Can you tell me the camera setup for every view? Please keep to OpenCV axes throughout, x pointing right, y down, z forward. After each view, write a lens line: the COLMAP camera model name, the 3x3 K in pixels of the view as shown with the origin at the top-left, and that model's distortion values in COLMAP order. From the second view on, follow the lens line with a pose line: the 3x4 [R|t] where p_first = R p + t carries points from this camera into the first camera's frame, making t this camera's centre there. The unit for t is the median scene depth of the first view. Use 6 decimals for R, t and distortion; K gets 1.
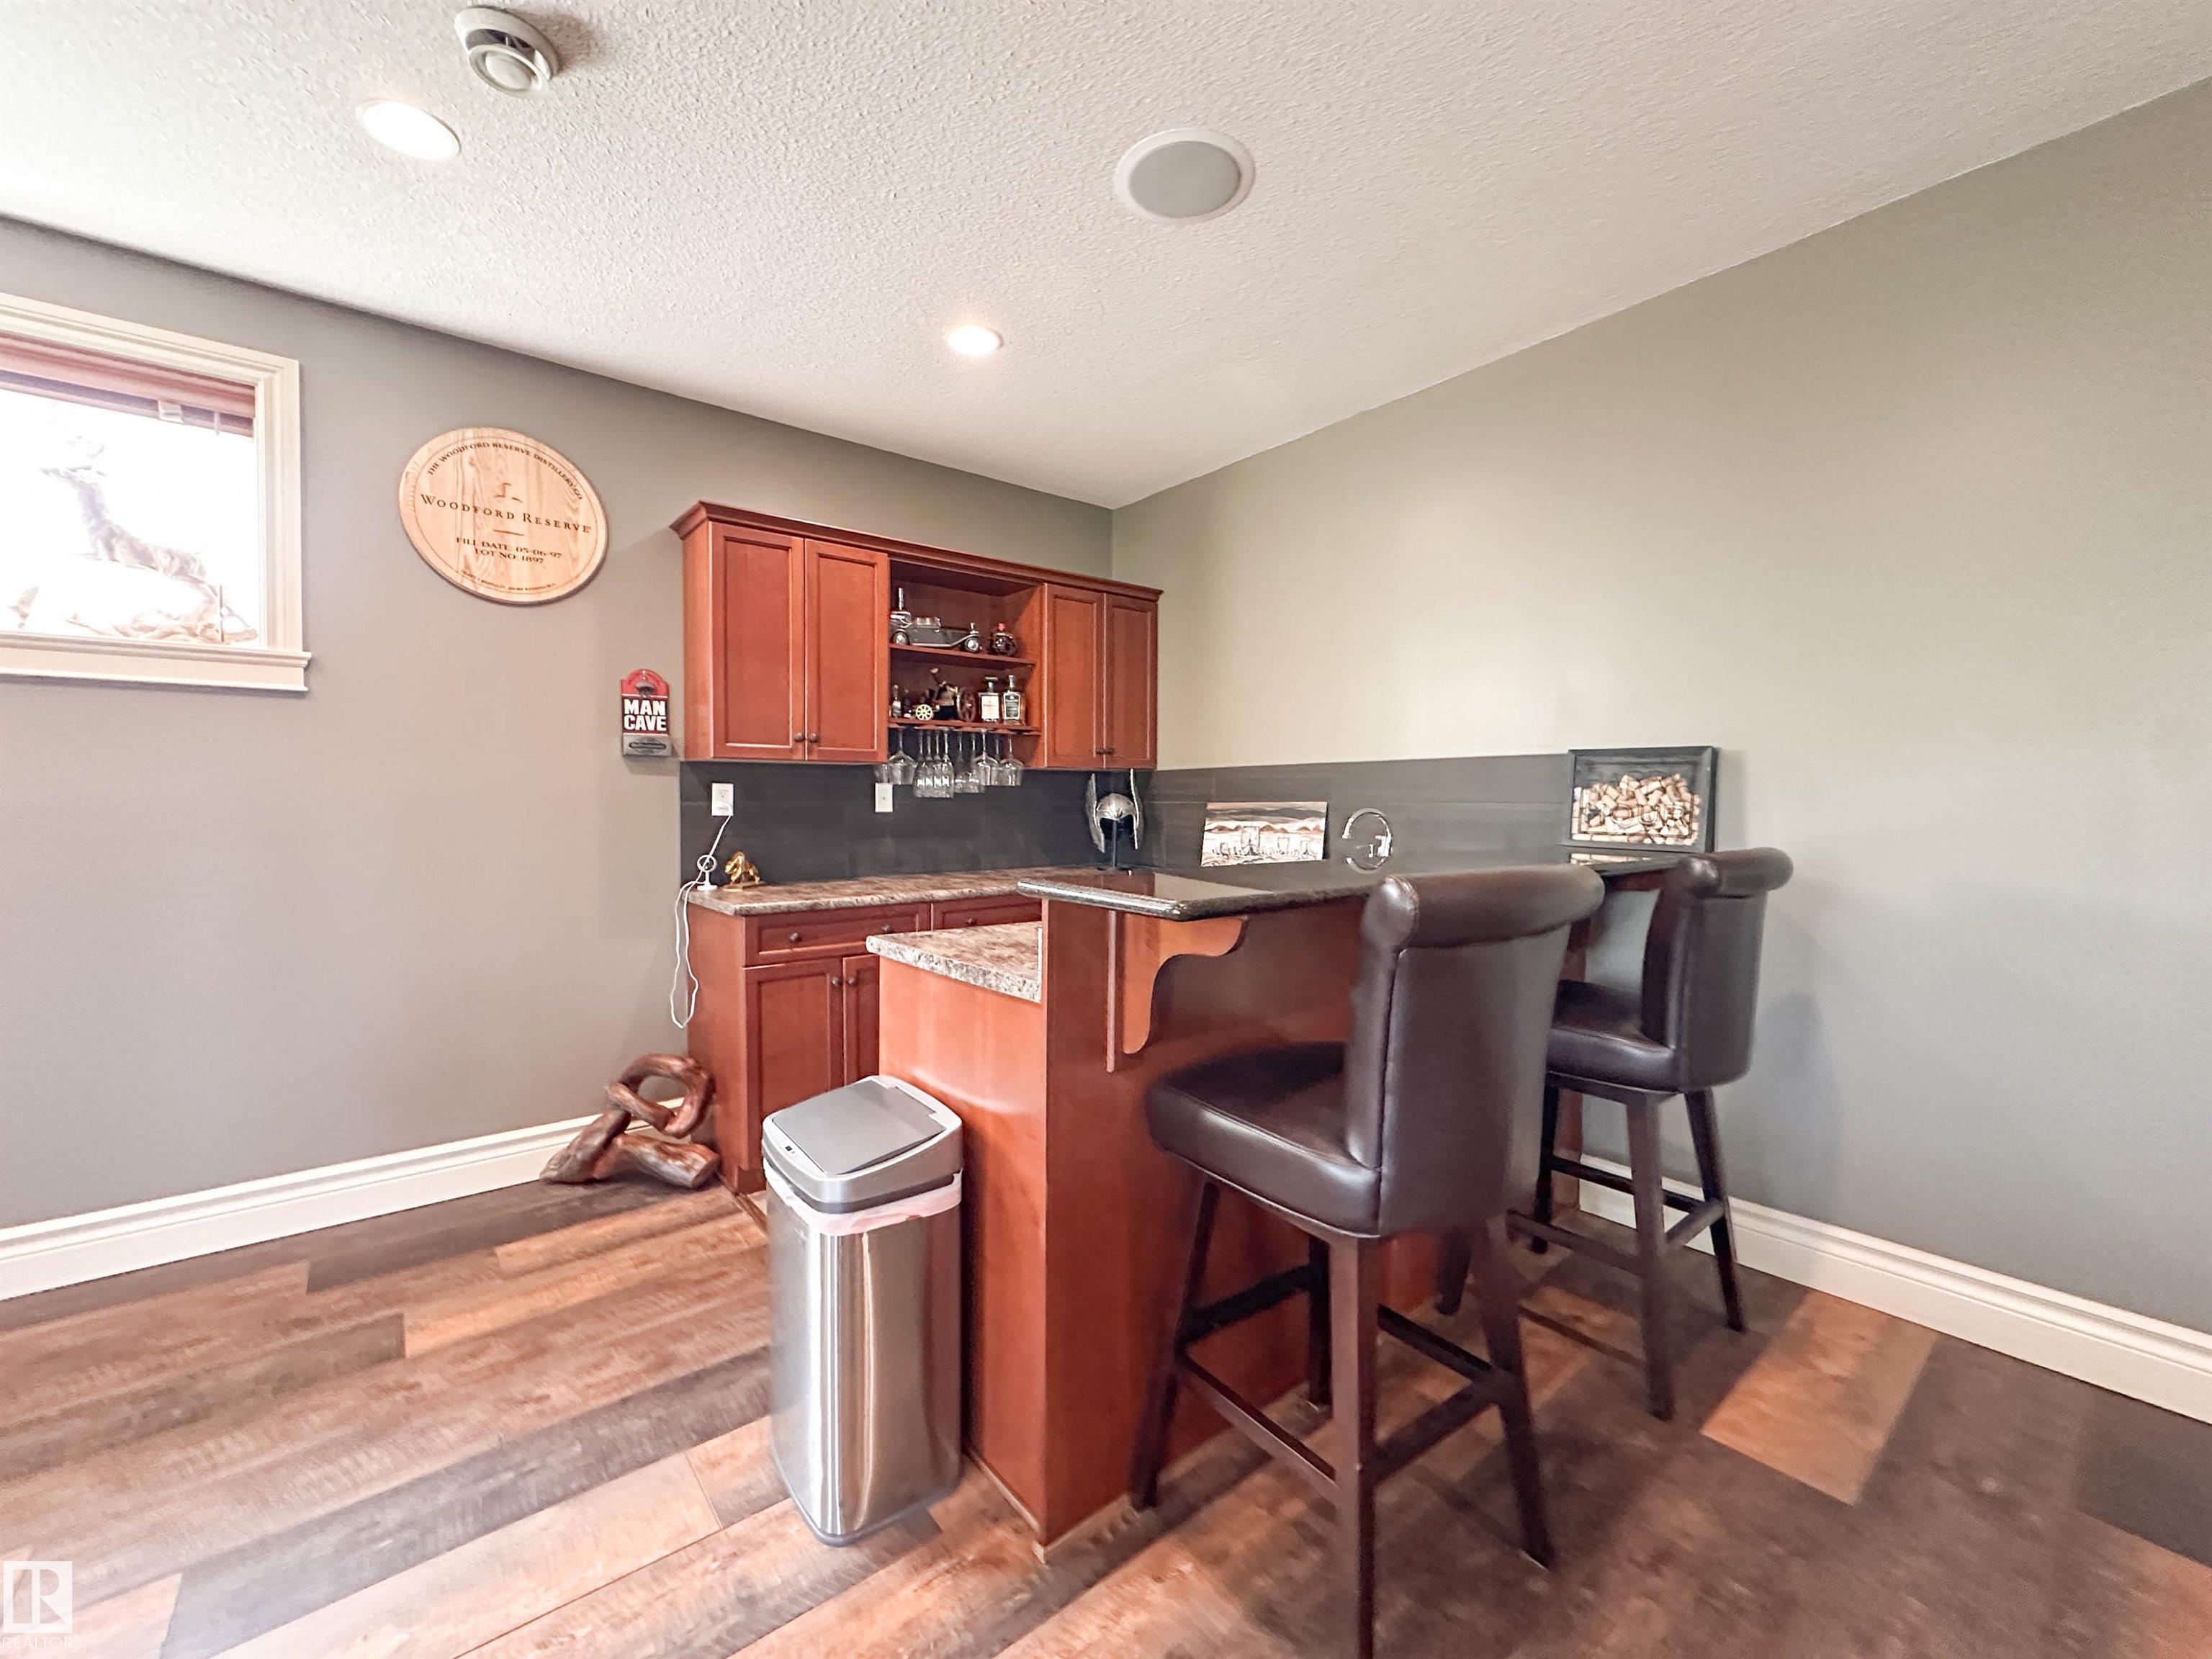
lens RADIAL K [[887.3, 0, 1114.9], [0, 887.3, 820.8], [0, 0, 1]] dist [-0.001922, 0.000044]
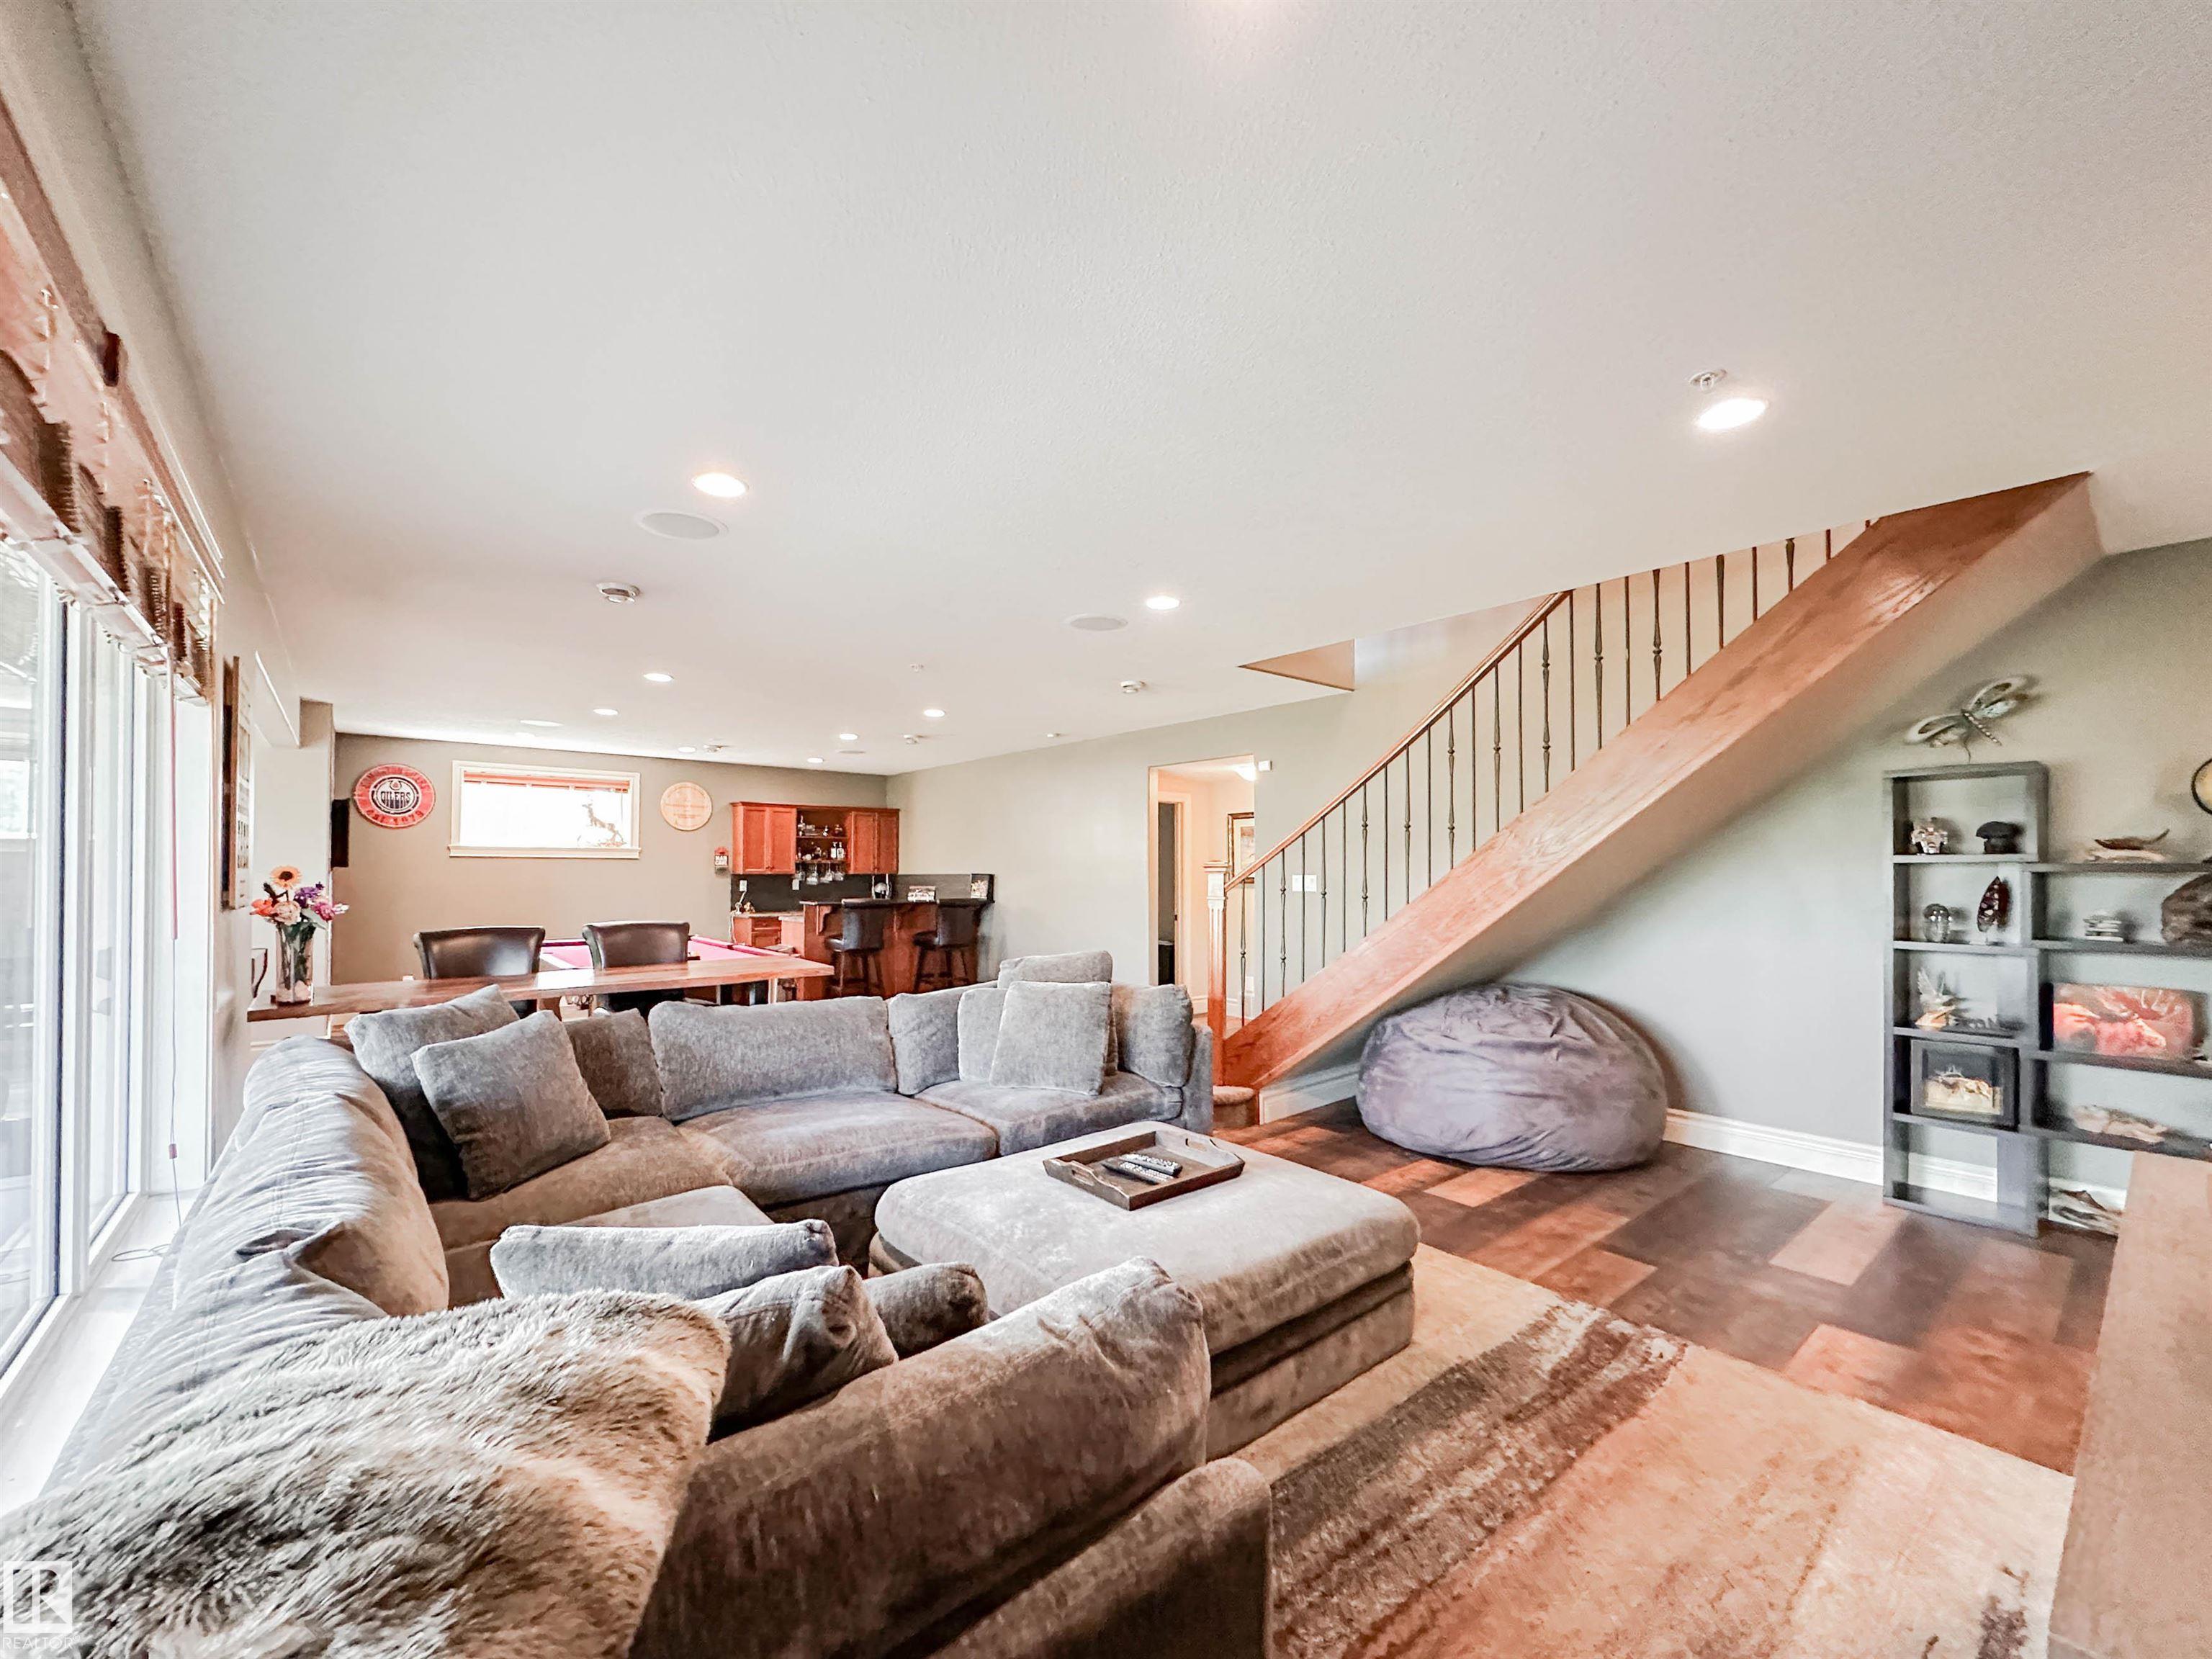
lens RADIAL K [[899.5, 0, 1104.0], [0, 899.5, 863.7], [0, 0, 1]] dist [0.000513, 0.000022]
pose [[0.999986, 0.001553, 0.005057, 0.890189], [-0.001362, 0.999293, -0.037573, 0.018991], [-0.005112, 0.037566, 0.999281, -2.379574]]
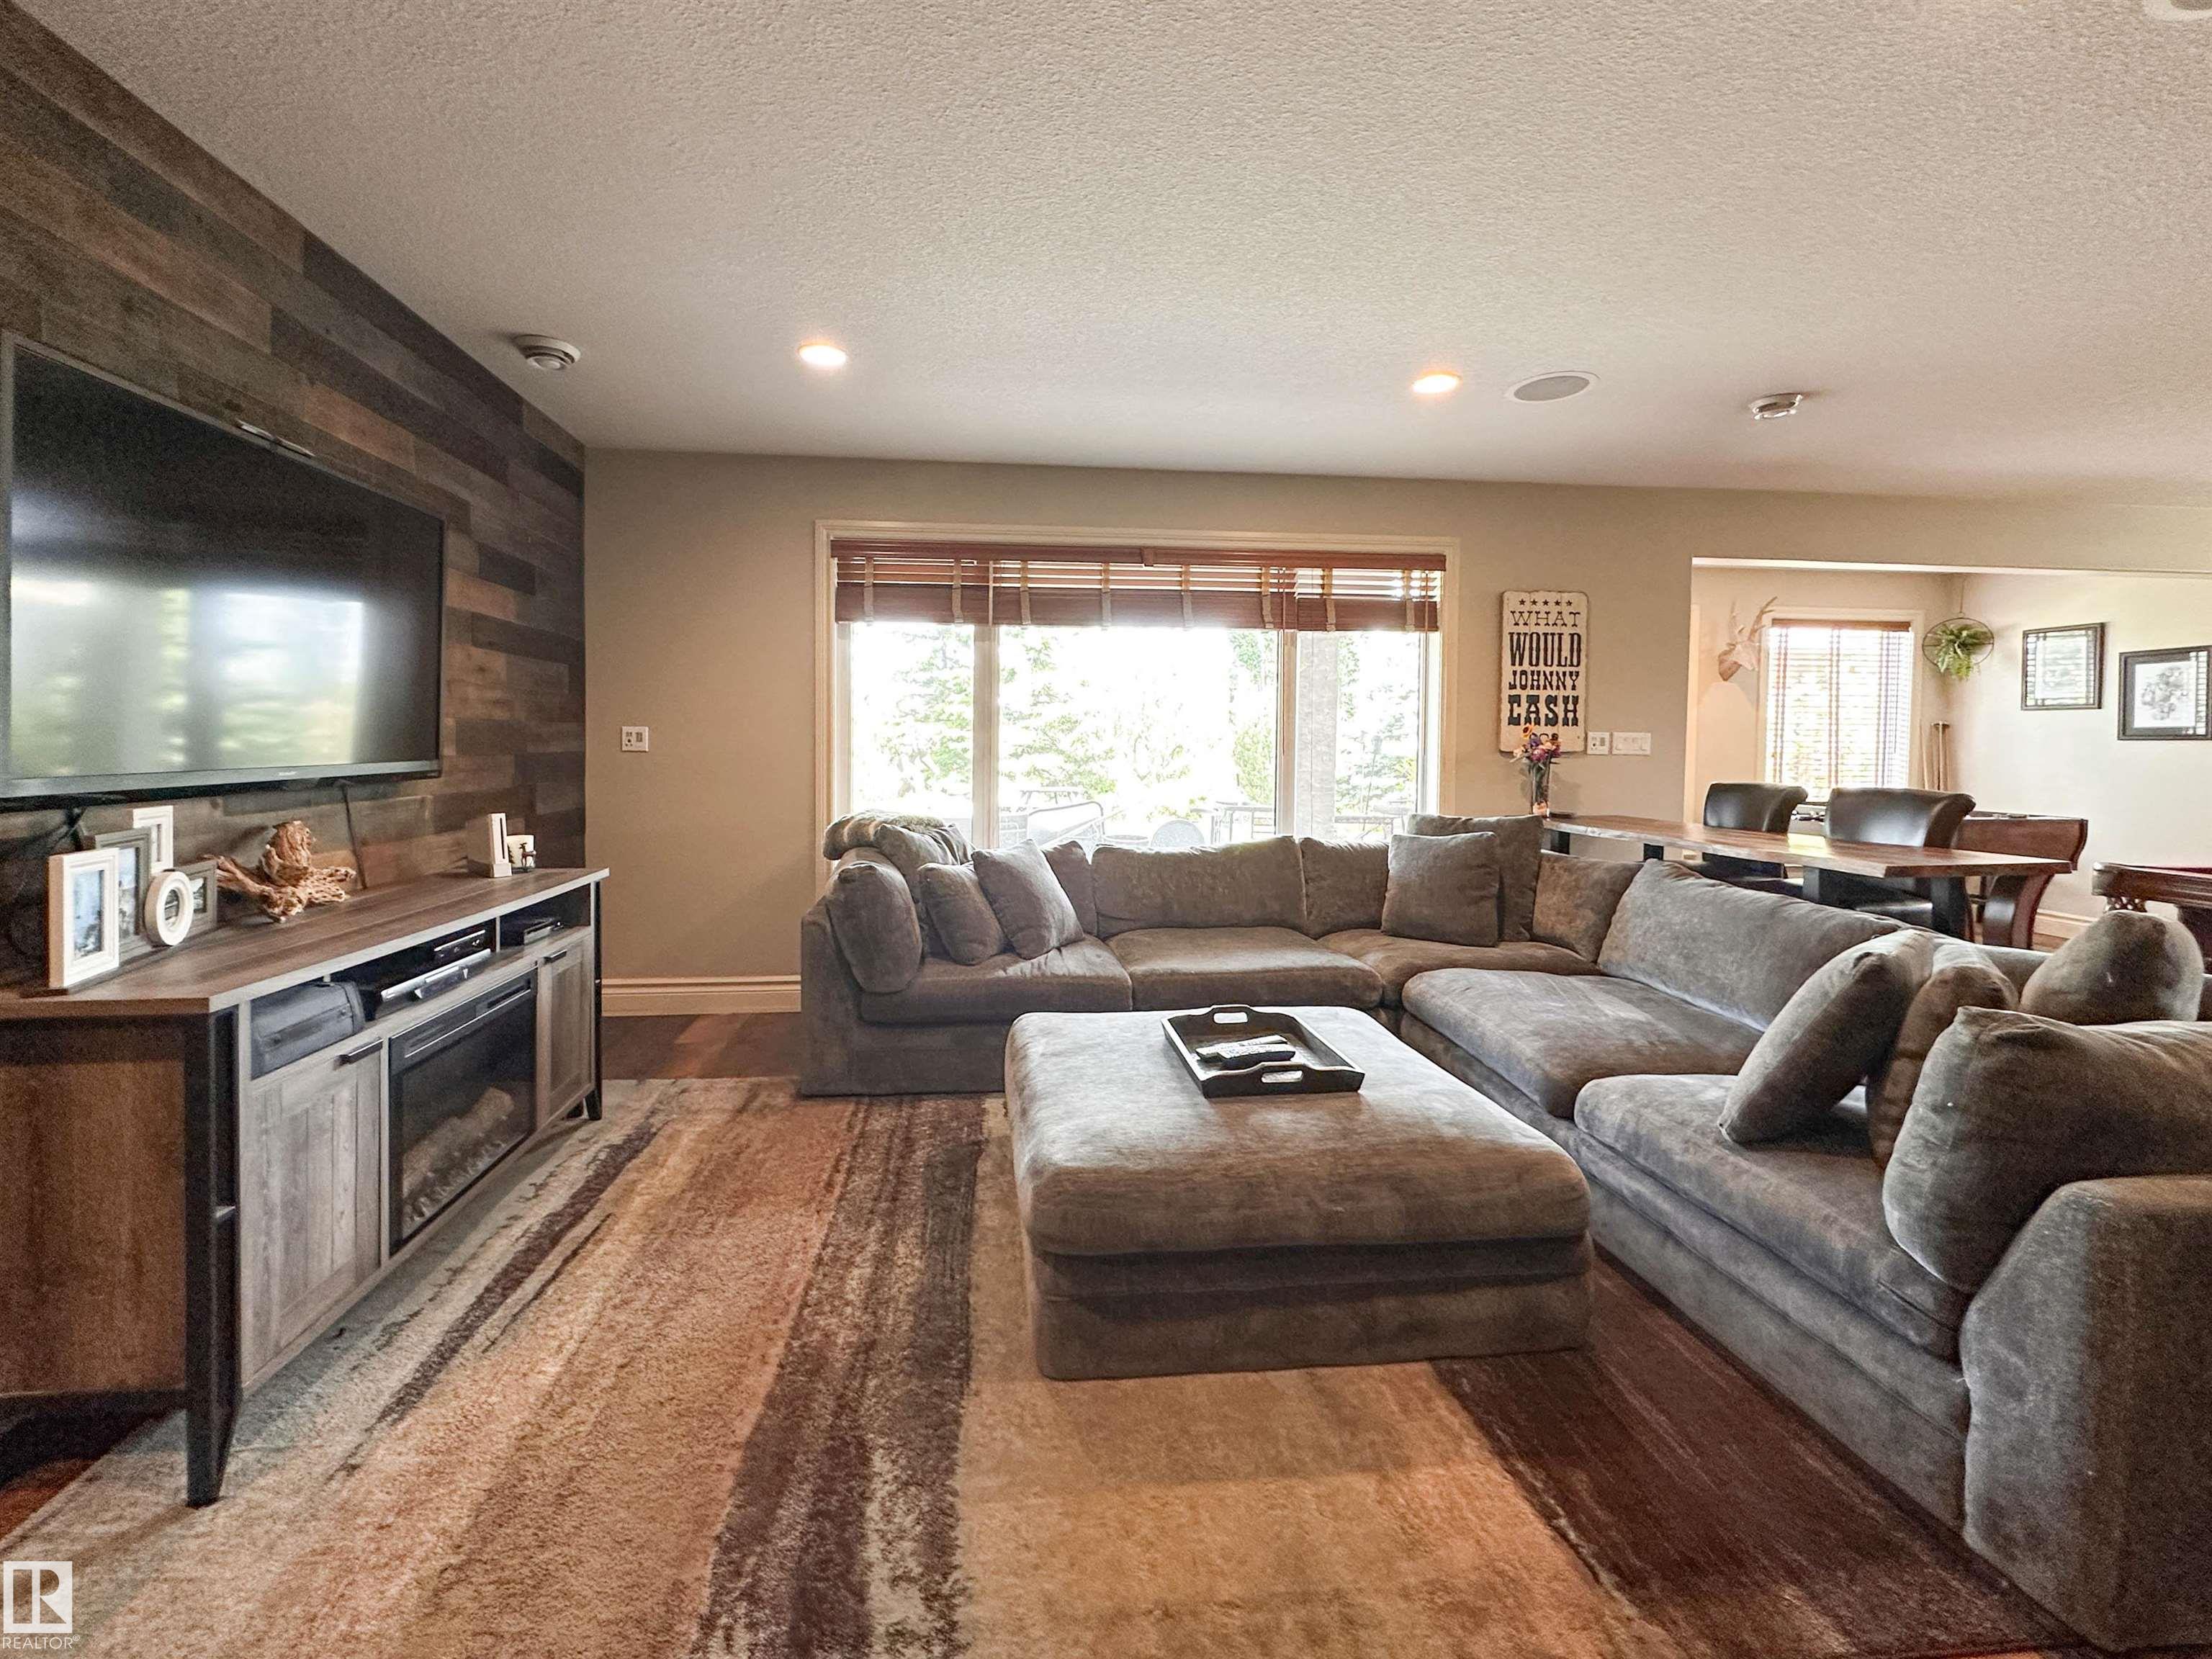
lens RADIAL K [[917.4, 0, 1060.6], [0, 917.4, 766.5], [0, 0, 1]] dist [-0.004605, -0.000437]
pose [[-0.560194, 0.019387, -0.828135, 1.671057], [-0.031939, 0.998477, 0.044980, 0.013096], [0.827746, 0.051647, -0.558722, -1.183557]]
